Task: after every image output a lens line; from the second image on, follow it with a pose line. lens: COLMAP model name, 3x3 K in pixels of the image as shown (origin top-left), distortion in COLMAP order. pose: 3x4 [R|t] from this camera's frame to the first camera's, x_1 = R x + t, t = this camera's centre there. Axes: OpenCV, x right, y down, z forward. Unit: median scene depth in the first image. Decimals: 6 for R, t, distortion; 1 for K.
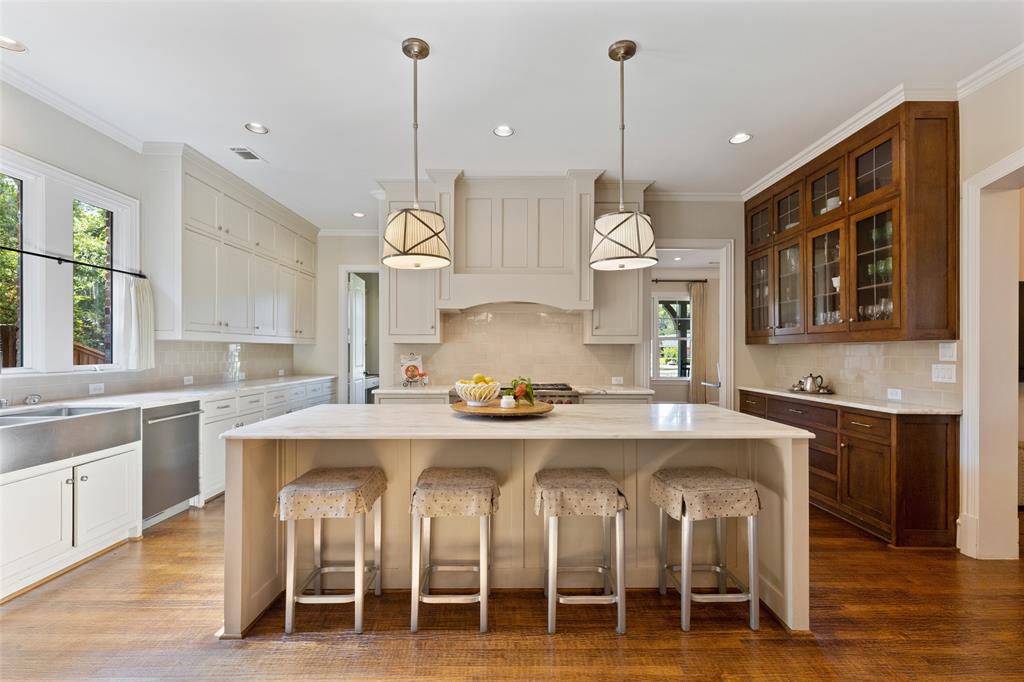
lens RADIAL K [[466.5, 0, 513.0], [0, 466.5, 347.7], [0, 0, 1]] dist [0.008833, -0.001514]
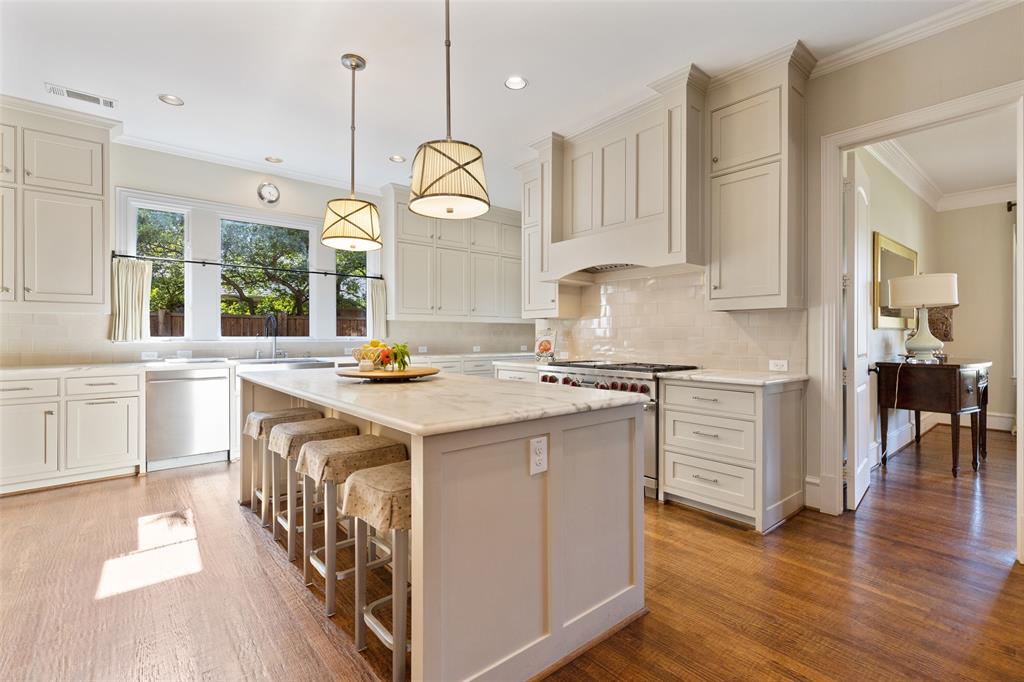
lens RADIAL K [[466.5, 0, 513.0], [0, 466.5, 335.6], [0, 0, 1]] dist [0.008833, -0.001514]
pose [[0.638271, -0.002720, -0.769807, 0.560018], [0.006548, 0.999977, 0.001896, 0.027791], [0.769784, -0.006251, 0.638274, 0.327051]]
